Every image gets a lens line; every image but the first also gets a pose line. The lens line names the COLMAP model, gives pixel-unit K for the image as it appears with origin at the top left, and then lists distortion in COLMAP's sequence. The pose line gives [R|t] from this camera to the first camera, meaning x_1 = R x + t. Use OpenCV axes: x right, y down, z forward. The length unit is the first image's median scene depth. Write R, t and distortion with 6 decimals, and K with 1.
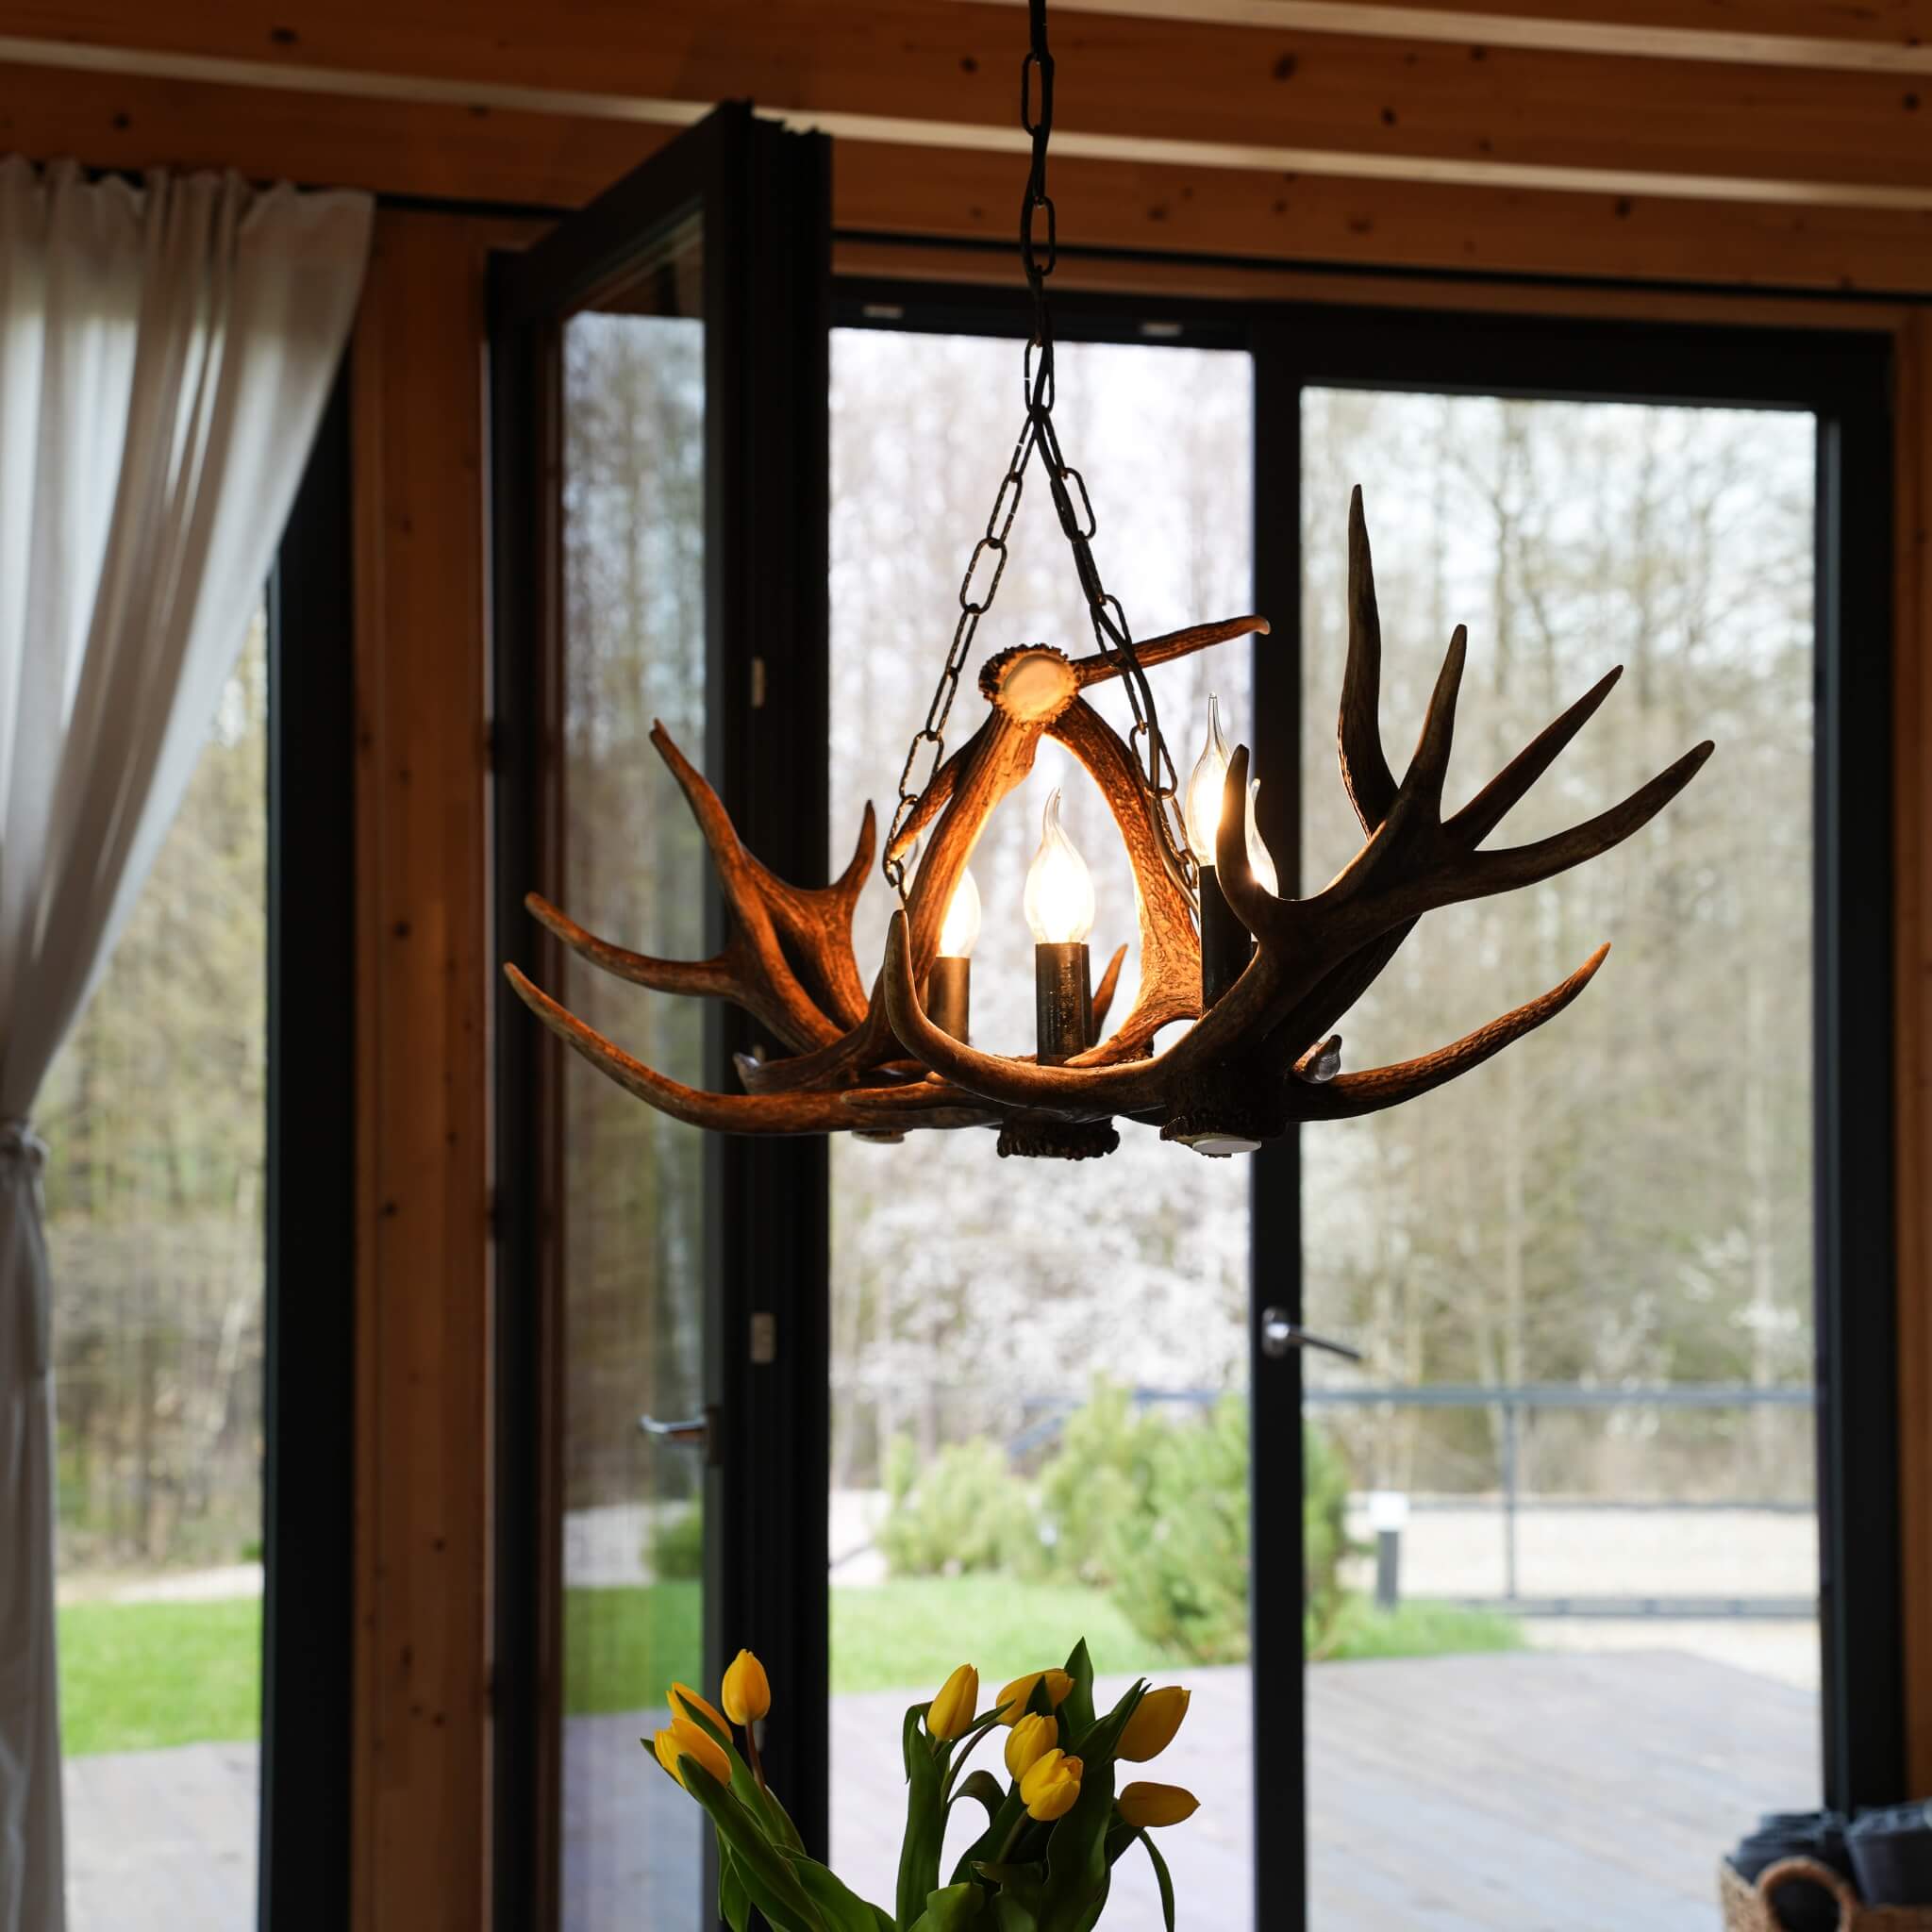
lens RADIAL K [[3746.6, 0, 966.0], [0, 3746.6, 966.0], [0, 0, 1]] dist [0.018828, 3.427171]
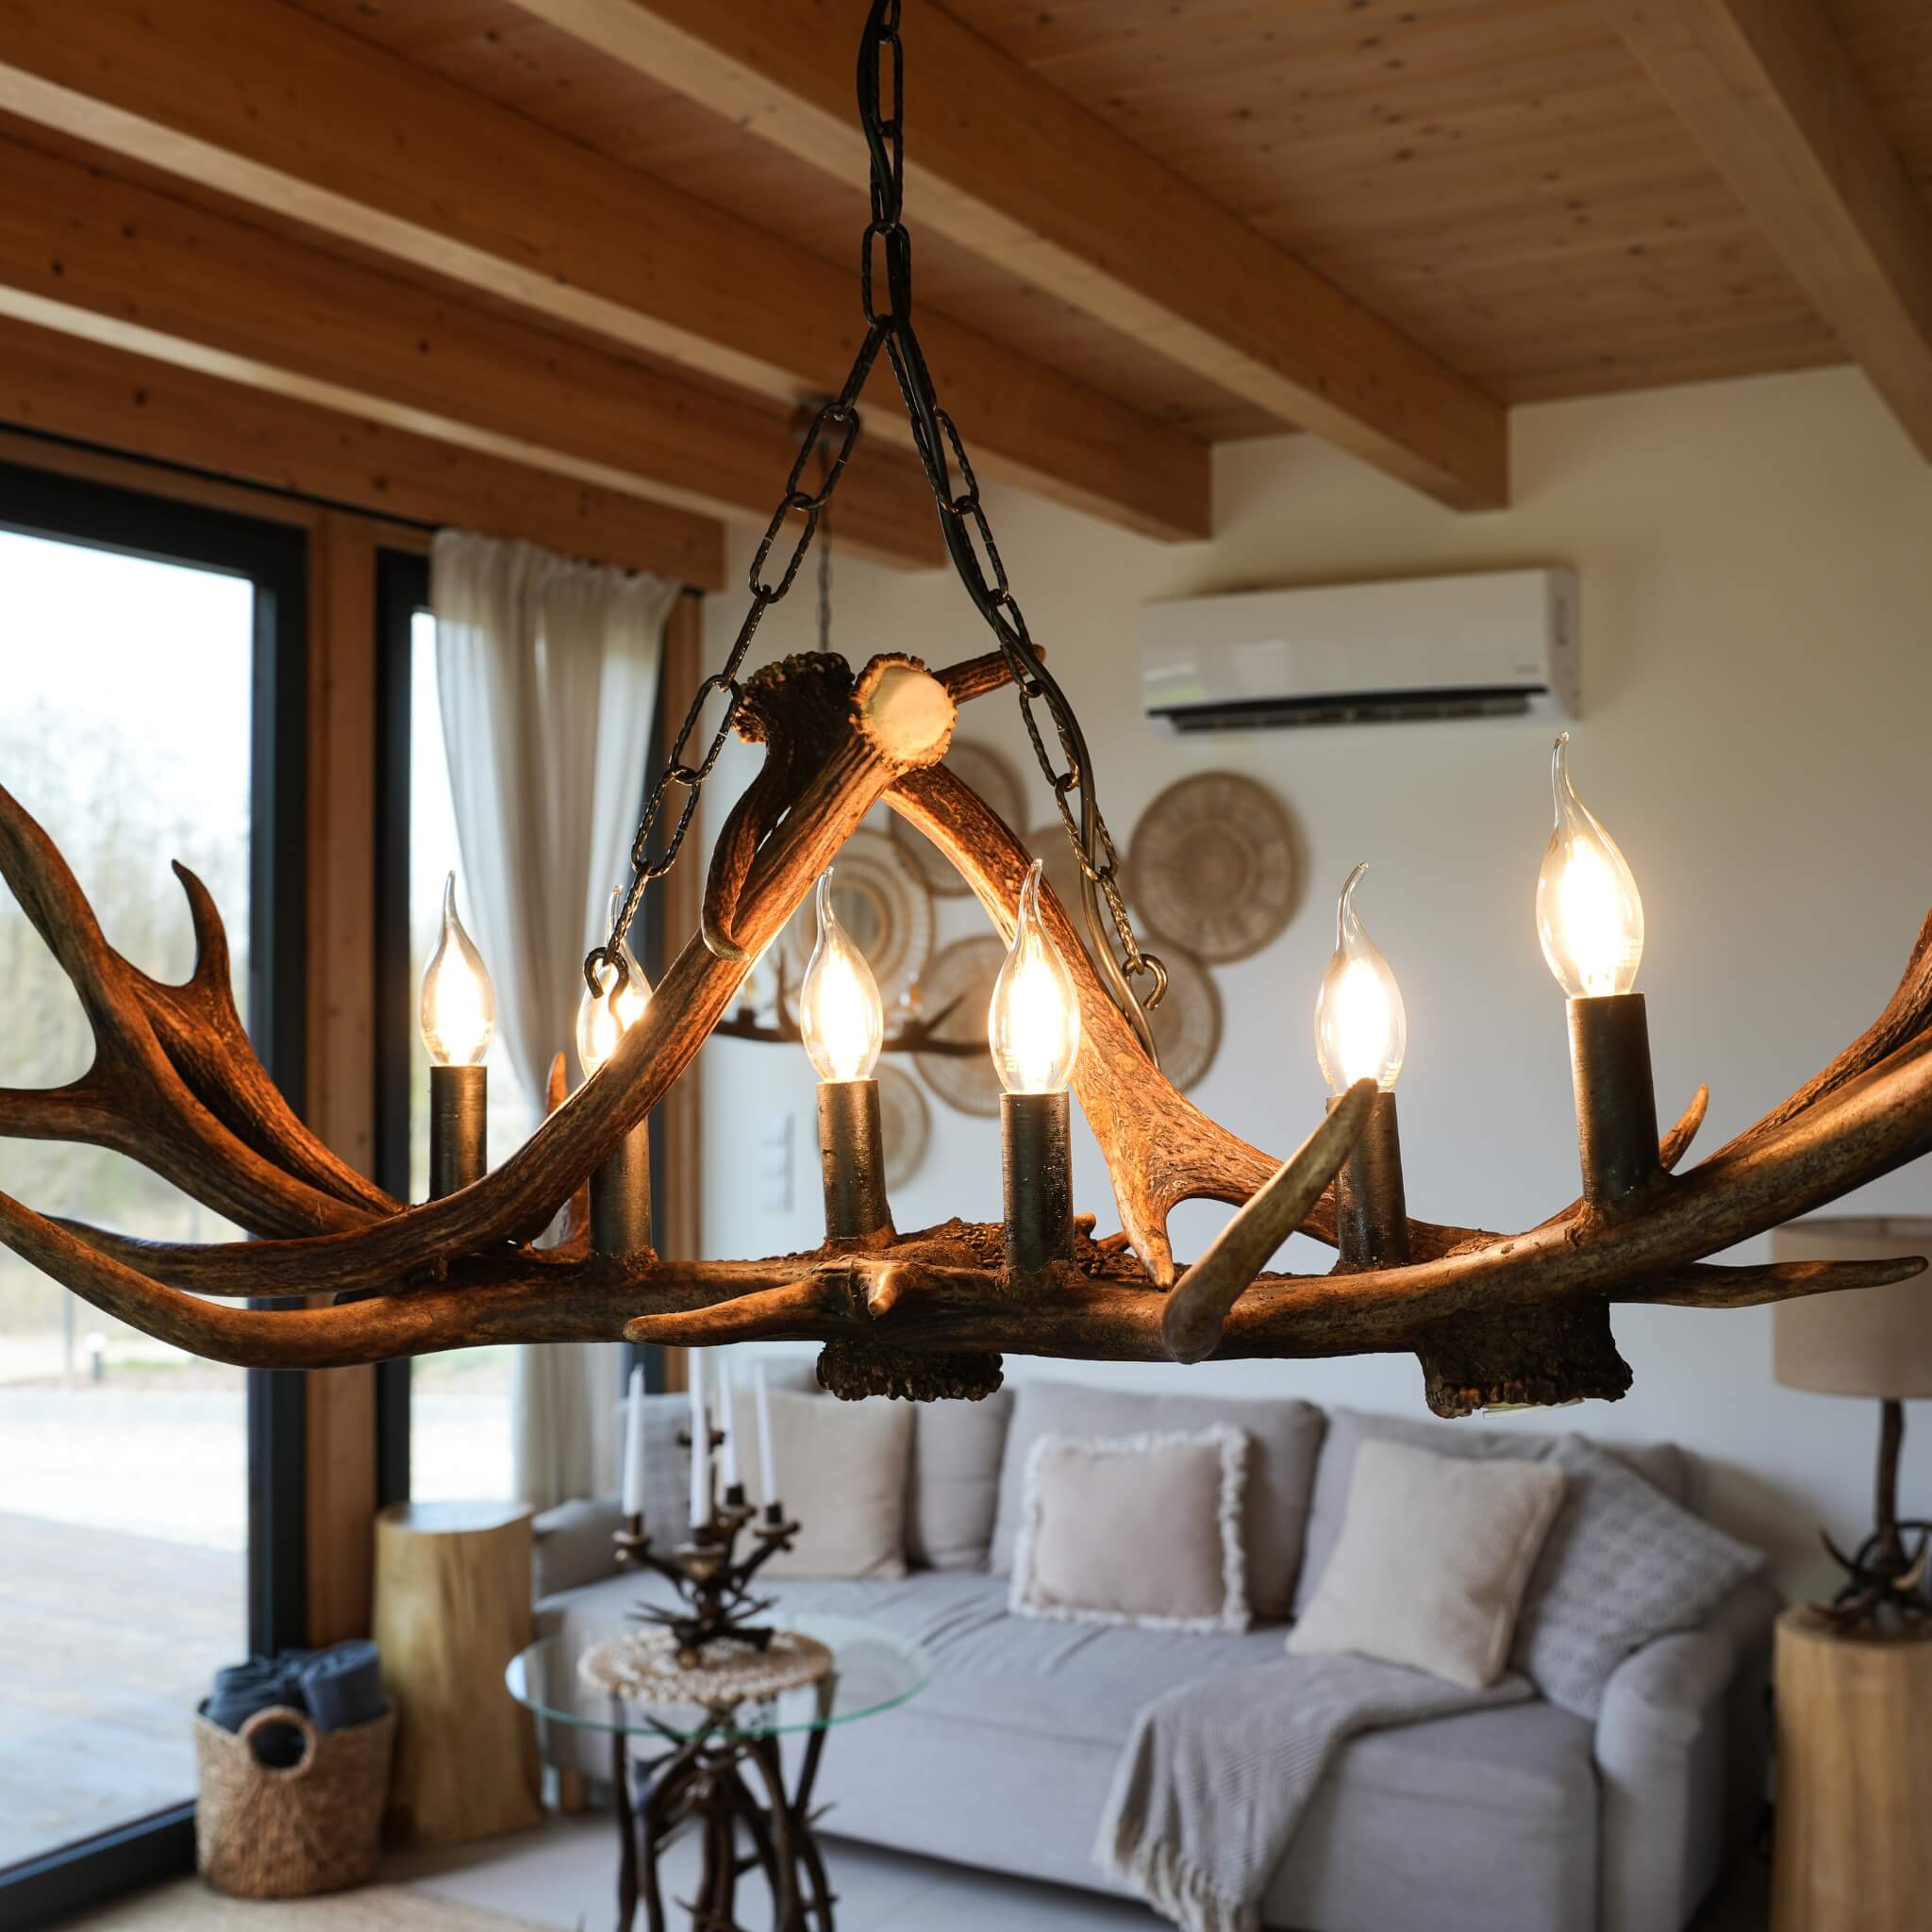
lens RADIAL K [[2337.1, 0, 966.0], [0, 2337.1, 966.0], [0, 0, 1]] dist [-0.097304, -0.008488]
pose [[0.765444, 0.011327, 0.643403, -0.214287], [-0.006340, 0.999929, -0.010061, -0.020486], [-0.643471, 0.003622, 0.765462, 0.574105]]
